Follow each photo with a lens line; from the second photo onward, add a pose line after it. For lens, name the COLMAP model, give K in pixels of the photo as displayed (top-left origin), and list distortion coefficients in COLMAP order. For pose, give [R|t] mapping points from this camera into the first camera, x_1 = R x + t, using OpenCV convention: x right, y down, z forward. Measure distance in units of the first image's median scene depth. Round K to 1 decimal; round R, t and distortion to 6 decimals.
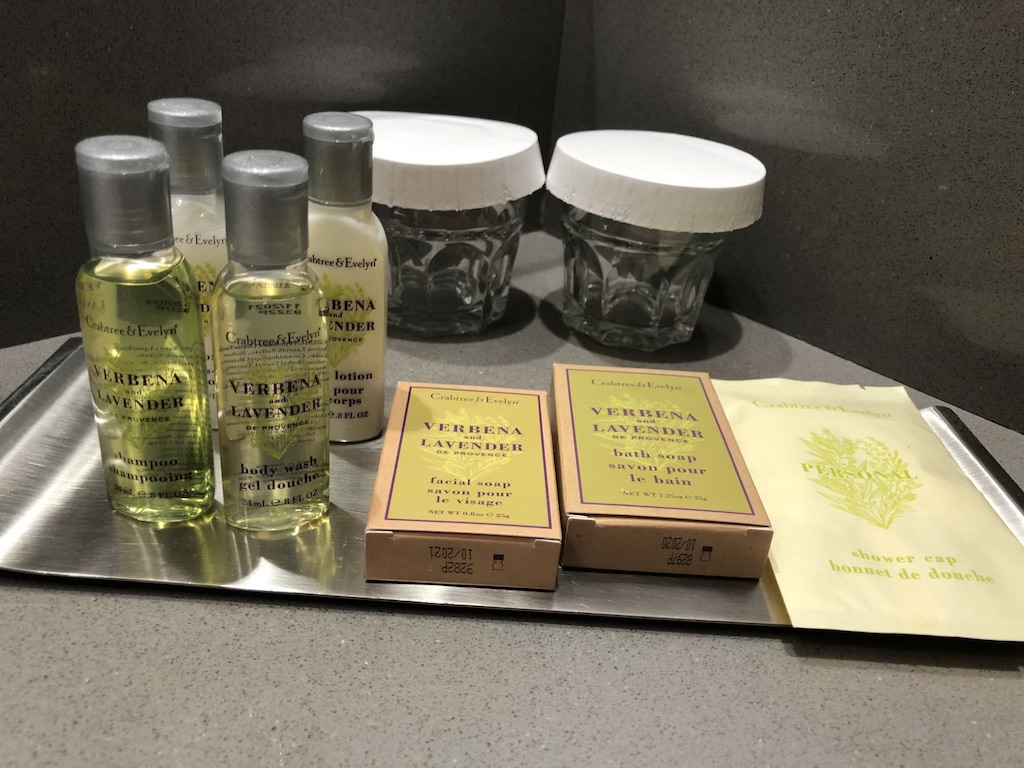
lens RADIAL K [[848.6, 0, 512.0], [0, 848.6, 384.0], [0, 0, 1]] dist [0.068460, -0.003641]
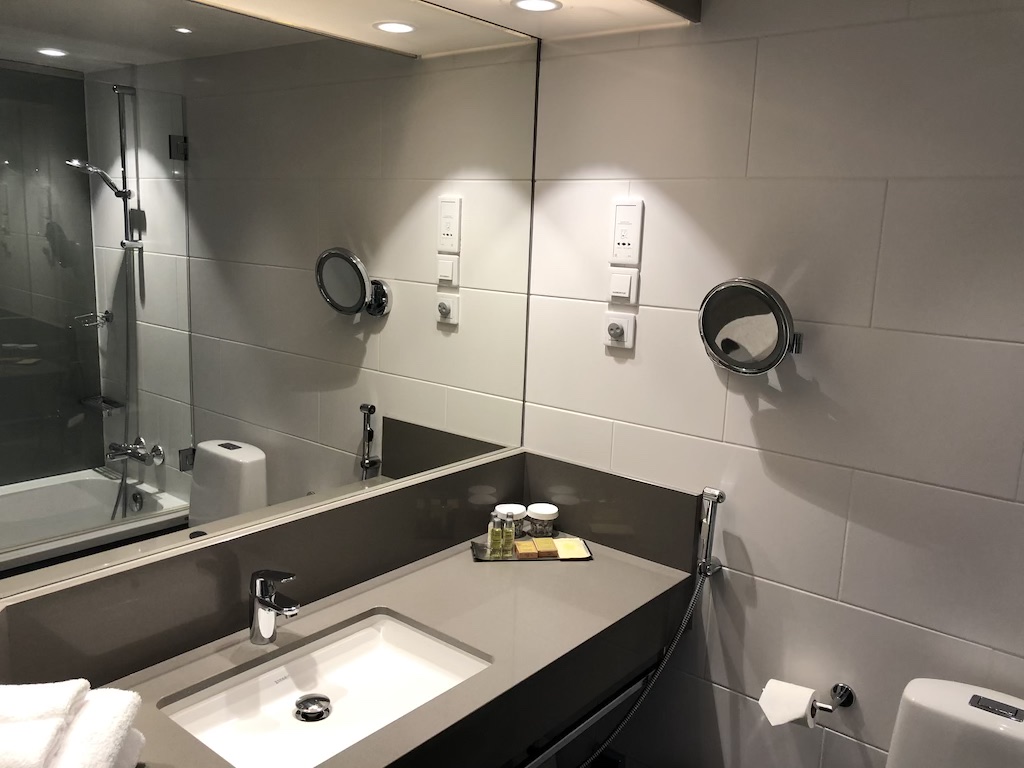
lens RADIAL K [[848.6, 0, 512.0], [0, 848.6, 384.0], [0, 0, 1]] dist [0.068460, -0.003641]
pose [[0.989374, -0.070919, 0.126926, -0.852112], [0.105004, 0.952343, -0.286385, 0.695058], [-0.100567, 0.296669, 0.949670, -5.638099]]
